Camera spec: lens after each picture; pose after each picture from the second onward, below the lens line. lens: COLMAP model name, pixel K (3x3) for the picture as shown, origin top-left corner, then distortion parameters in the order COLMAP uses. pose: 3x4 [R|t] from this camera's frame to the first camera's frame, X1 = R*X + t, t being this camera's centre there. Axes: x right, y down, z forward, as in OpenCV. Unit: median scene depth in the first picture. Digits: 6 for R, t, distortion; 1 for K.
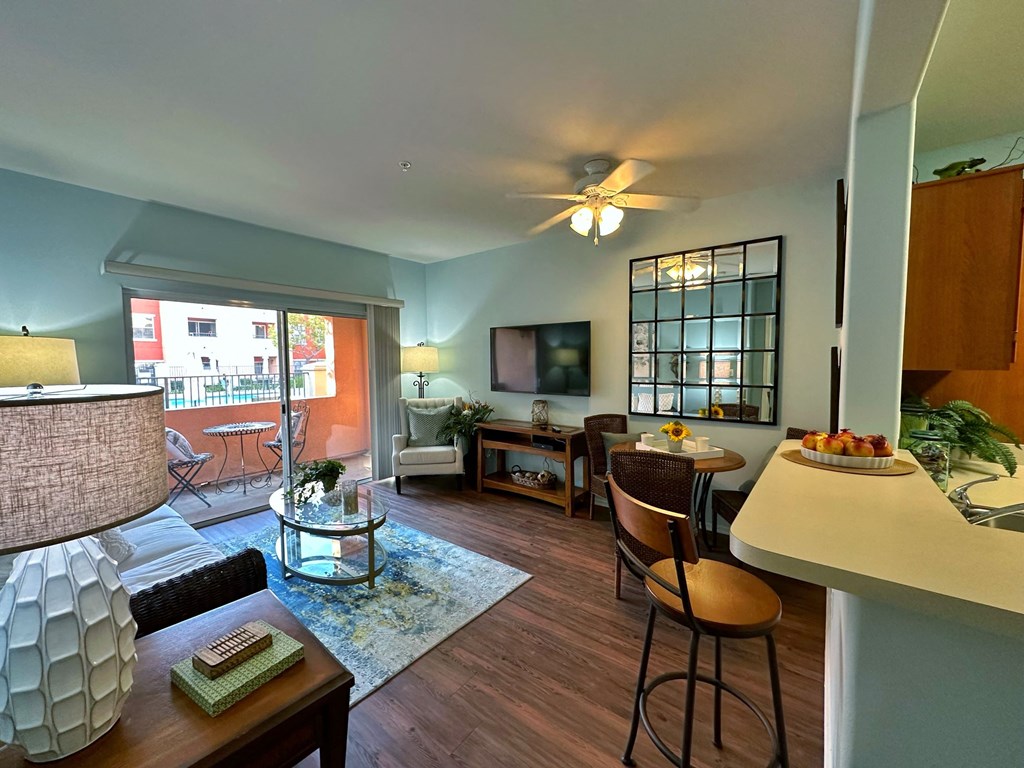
lens RADIAL K [[411.2, 0, 512.0], [0, 411.2, 384.0], [0, 0, 1]] dist [0.001762, -0.000114]
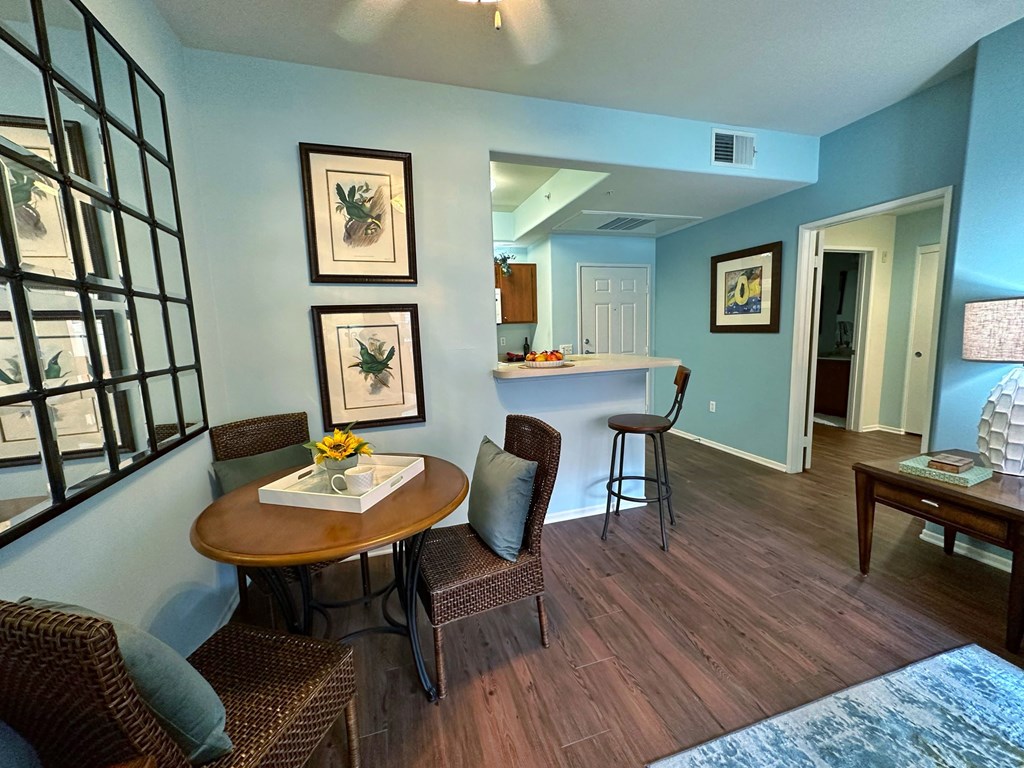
lens RADIAL K [[411.2, 0, 512.0], [0, 411.2, 384.0], [0, 0, 1]] dist [0.001762, -0.000114]
pose [[-0.821599, -0.040911, 0.568595, -0.048424], [0.073372, 0.981536, 0.176643, -0.027663], [-0.565324, 0.186849, -0.803428, 0.982915]]
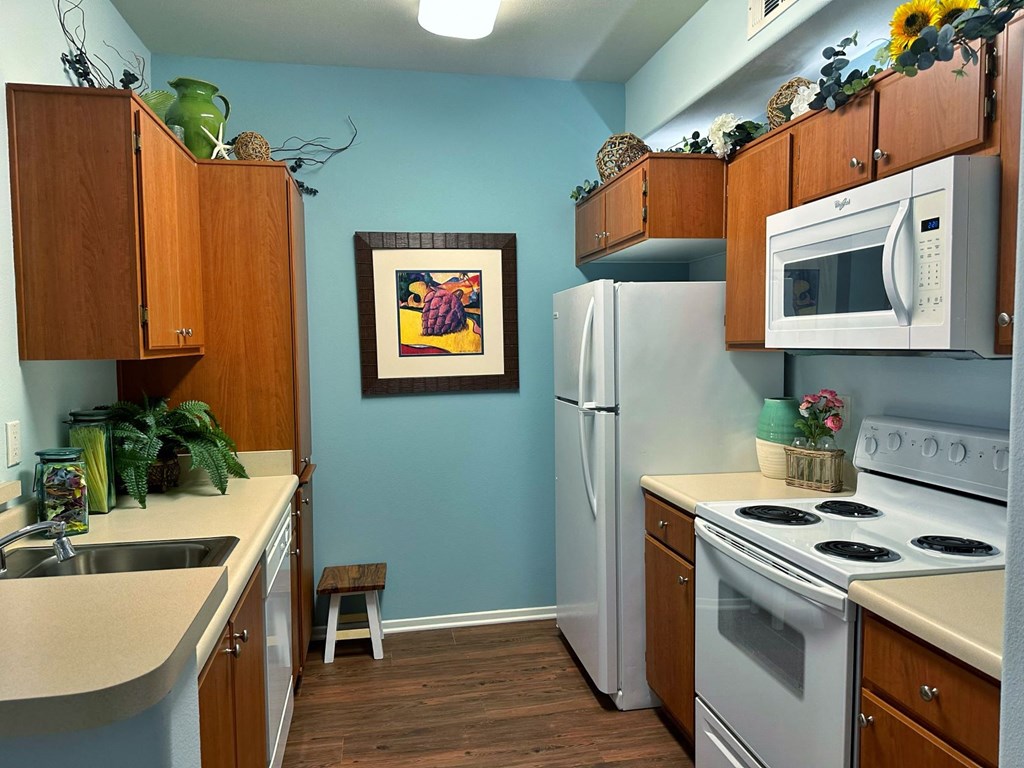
lens RADIAL K [[721.6, 0, 516.2], [0, 721.6, 389.6], [0, 0, 1]] dist [0.101520, -0.171369]
pose [[0.653783, -0.046275, 0.755266, 0.248385], [0.049254, 0.998614, 0.018549, 0.013242], [-0.755078, 0.025073, 0.655156, -0.158307]]
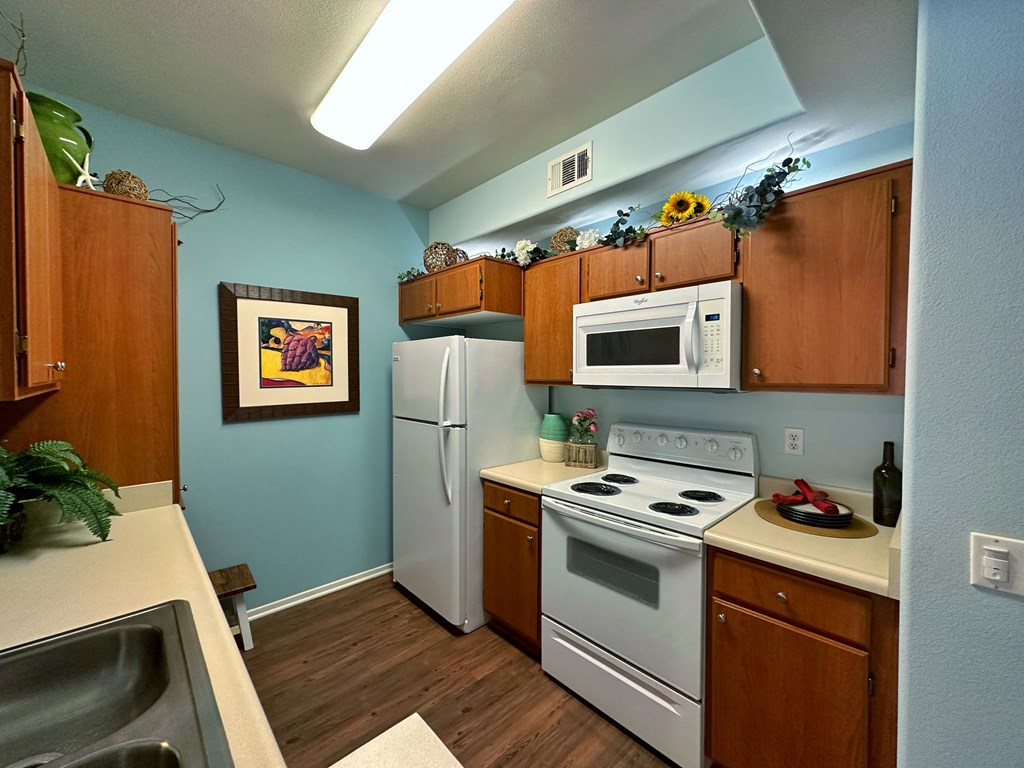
lens RADIAL K [[411.2, 0, 512.0], [0, 411.2, 384.0], [0, 0, 1]] dist [0.001762, -0.000114]
pose [[0.151331, -0.012893, 0.988399, 0.281861], [0.053677, 0.998547, 0.004807, -0.007675], [-0.987025, 0.052327, 0.151803, 0.079155]]
